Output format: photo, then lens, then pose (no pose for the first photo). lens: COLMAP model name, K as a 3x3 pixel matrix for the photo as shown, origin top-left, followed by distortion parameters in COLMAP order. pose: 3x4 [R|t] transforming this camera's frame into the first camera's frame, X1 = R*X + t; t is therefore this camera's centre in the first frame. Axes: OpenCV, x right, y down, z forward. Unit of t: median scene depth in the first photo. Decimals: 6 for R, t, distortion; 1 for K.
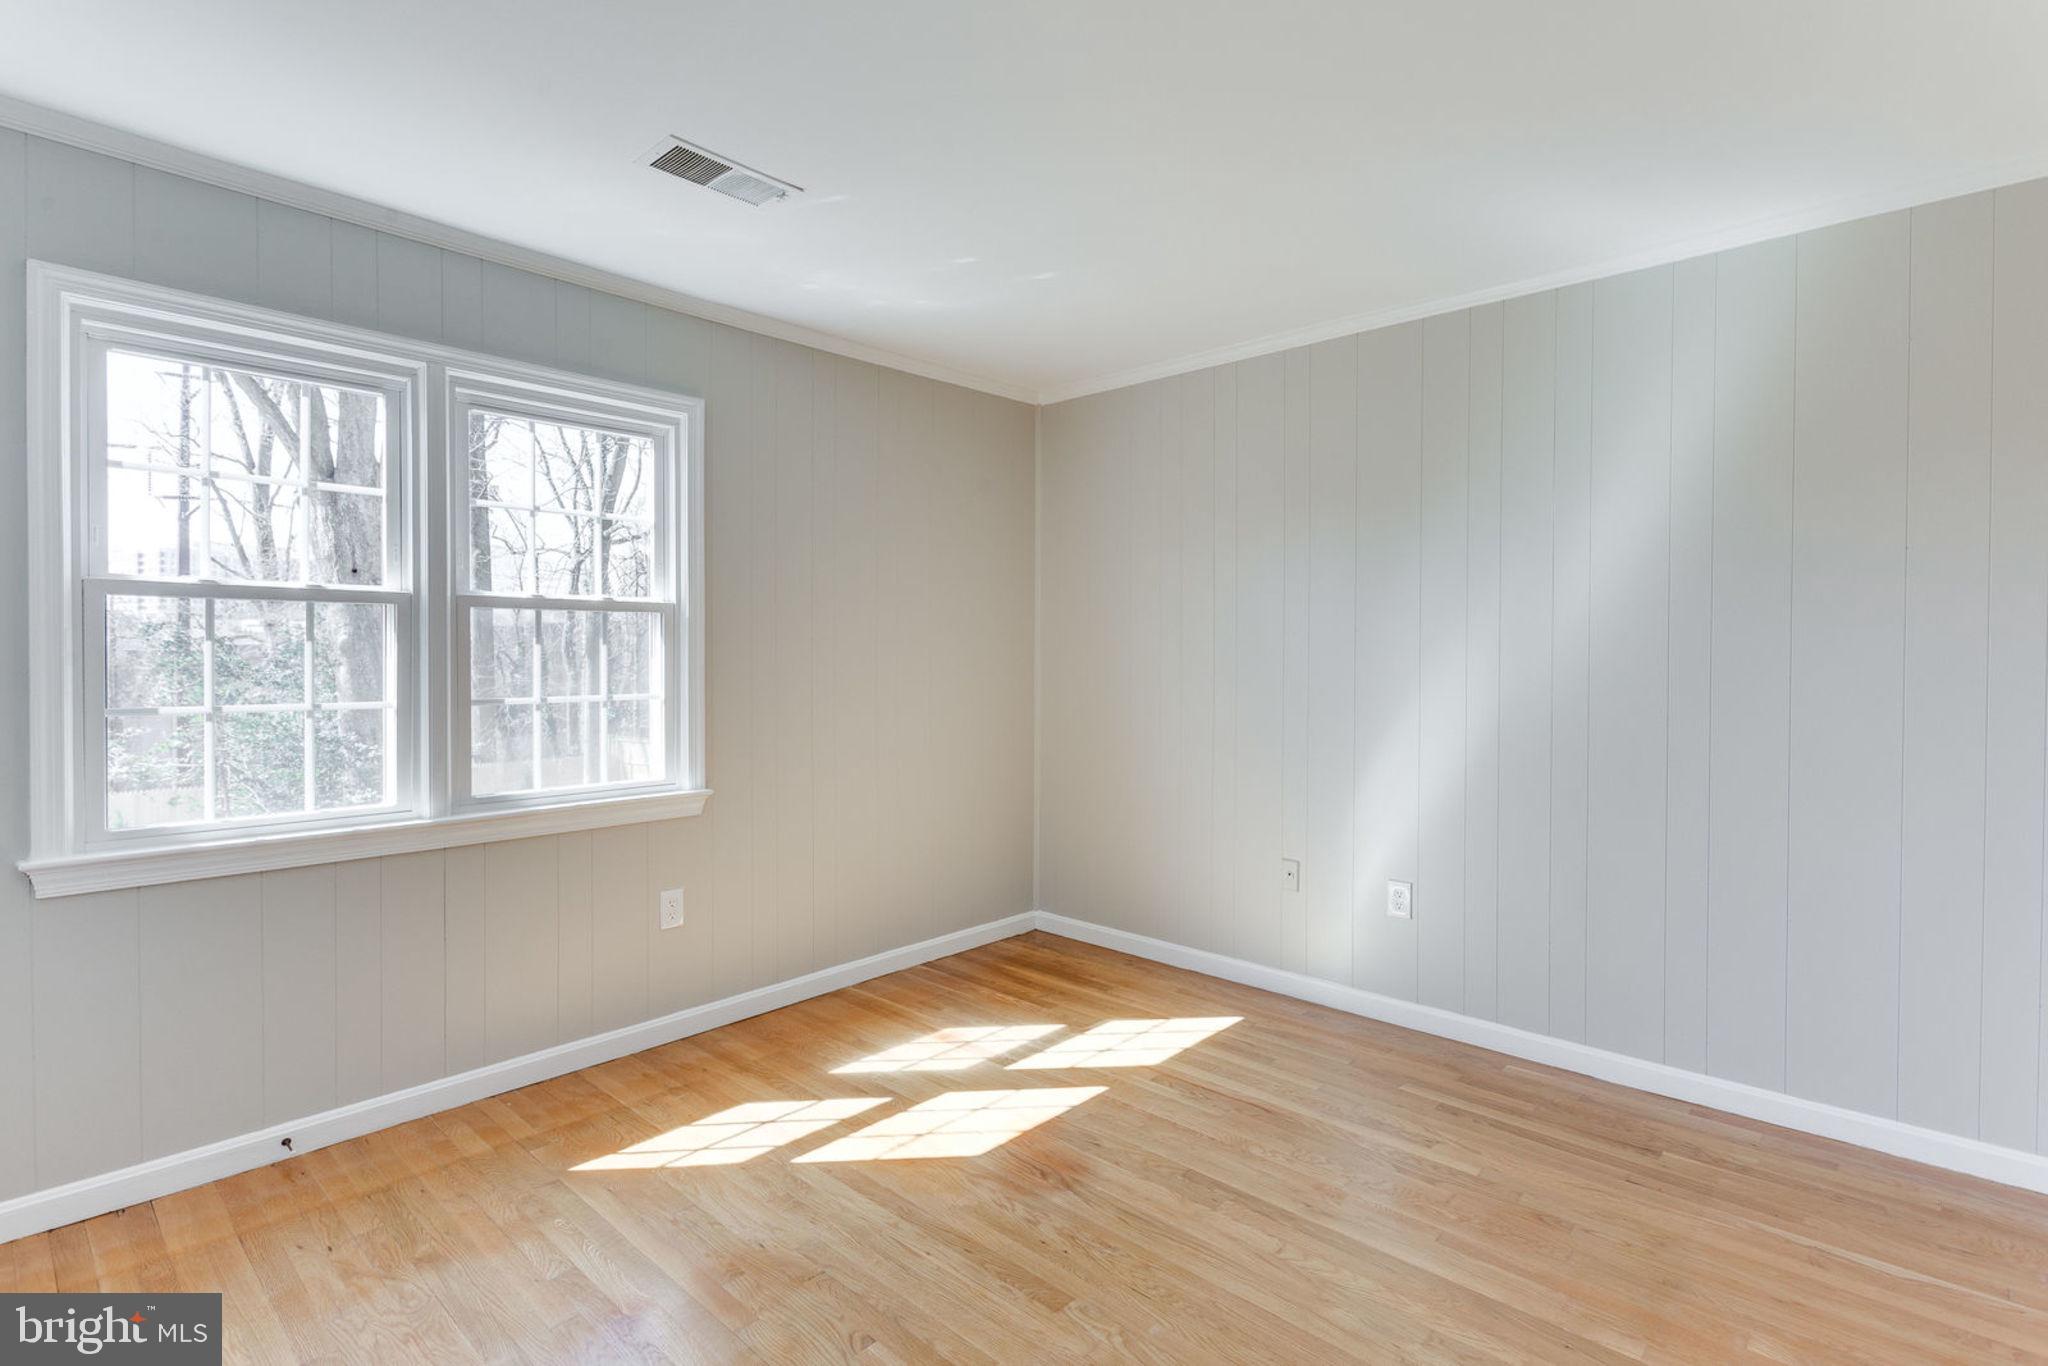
lens RADIAL K [[995.1, 0, 1022.4], [0, 995.1, 664.6], [0, 0, 1]] dist [-0.002847, -0.001206]
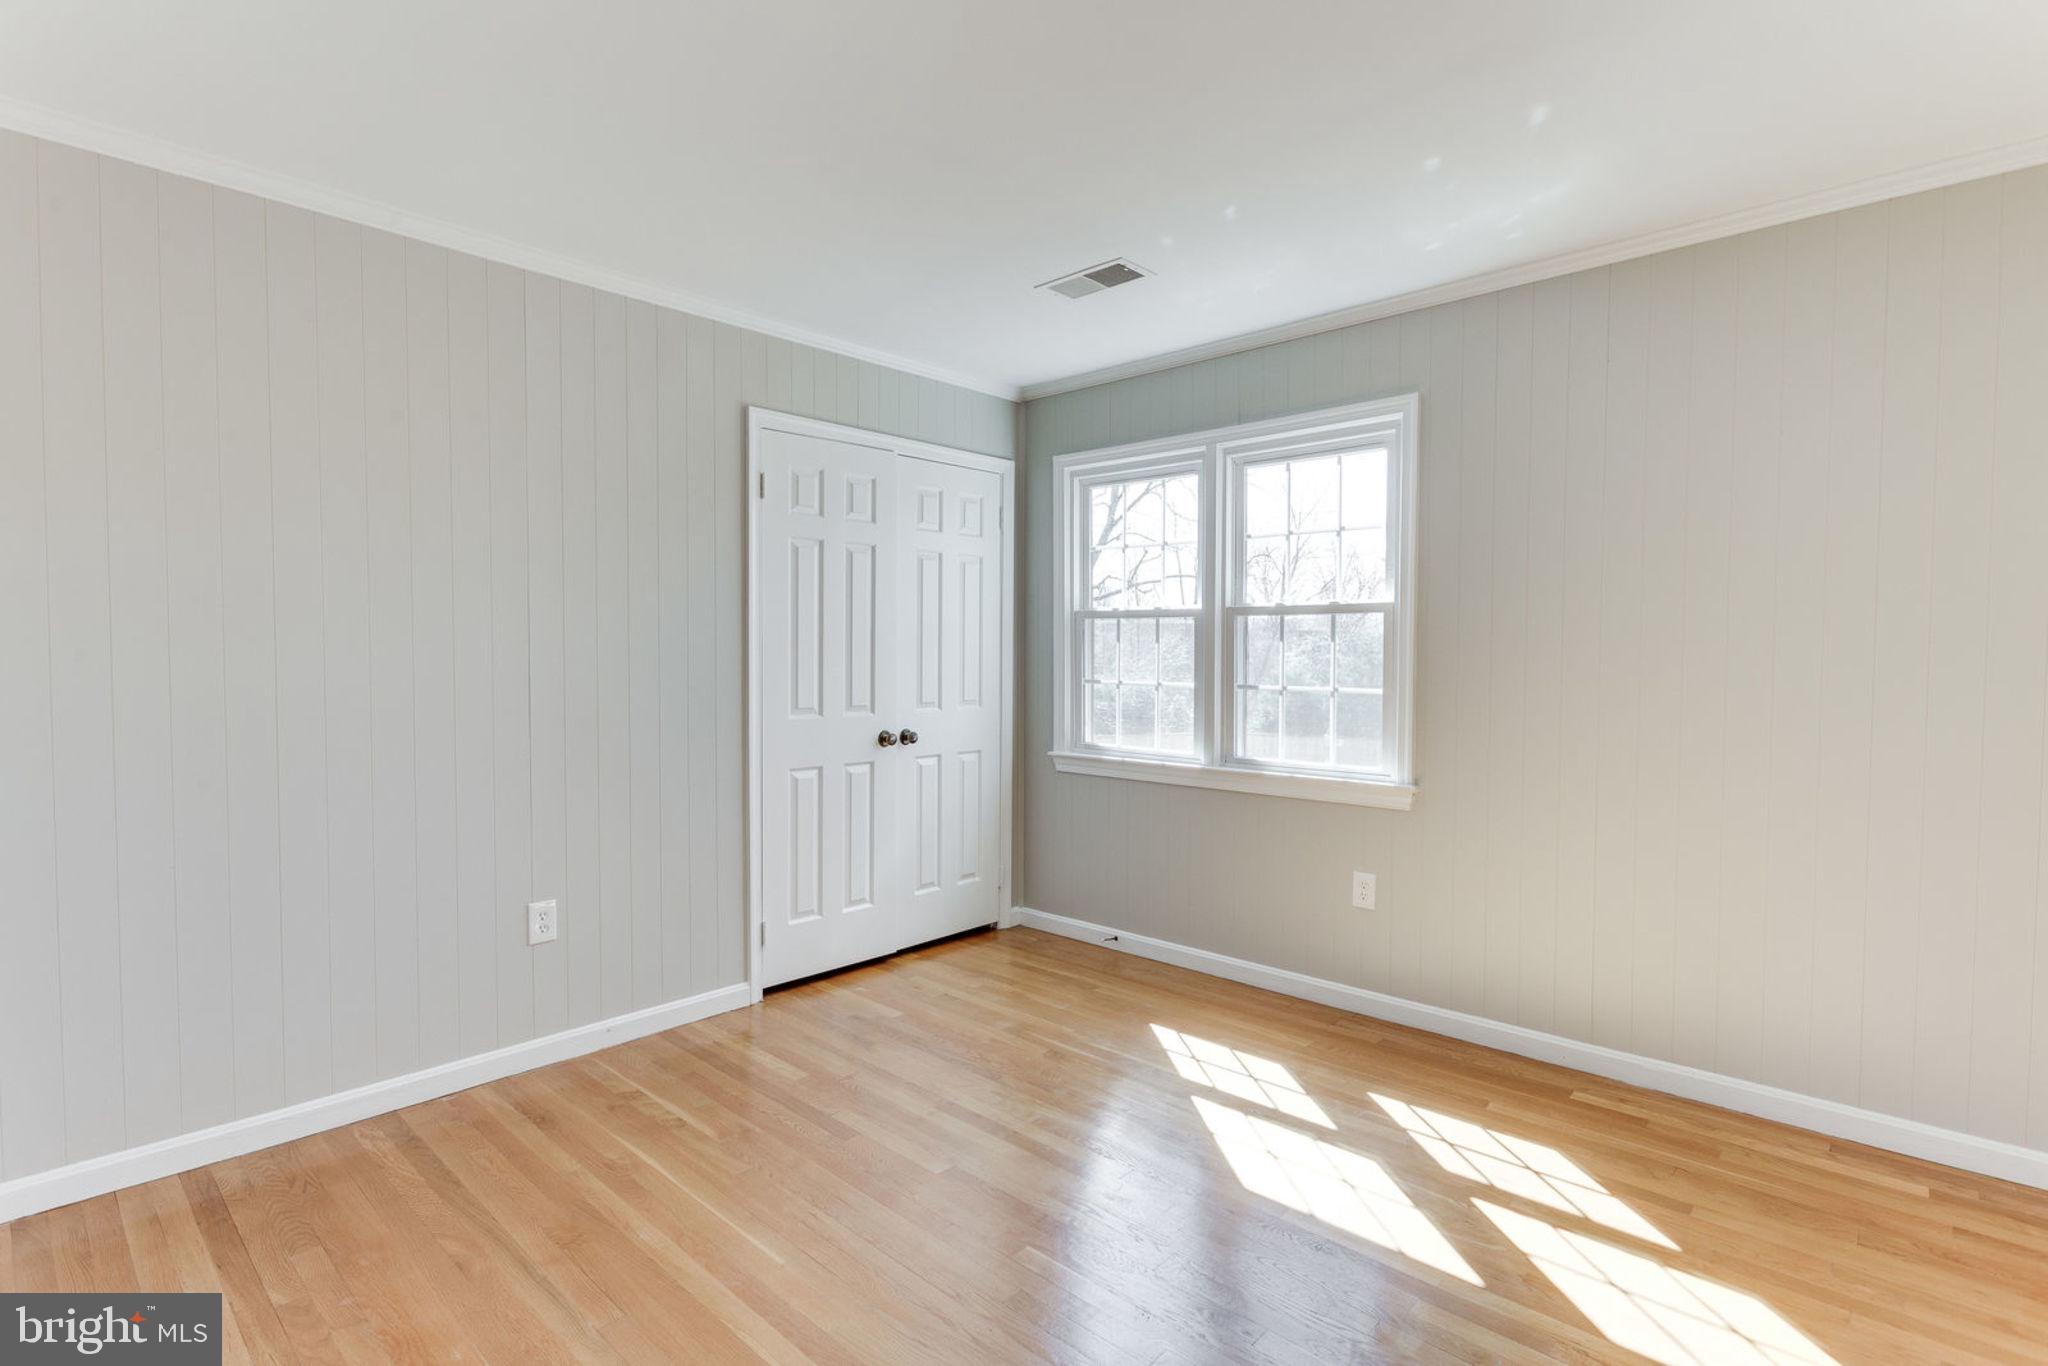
lens RADIAL K [[995.1, 0, 1023.6], [0, 995.1, 682.6], [0, 0, 1]] dist [-0.002847, -0.001206]
pose [[-0.005445, 0.031432, -0.999491, 0.761971], [-0.013065, 0.999418, 0.031501, -0.006009], [0.999900, 0.013230, -0.005031, 0.687415]]
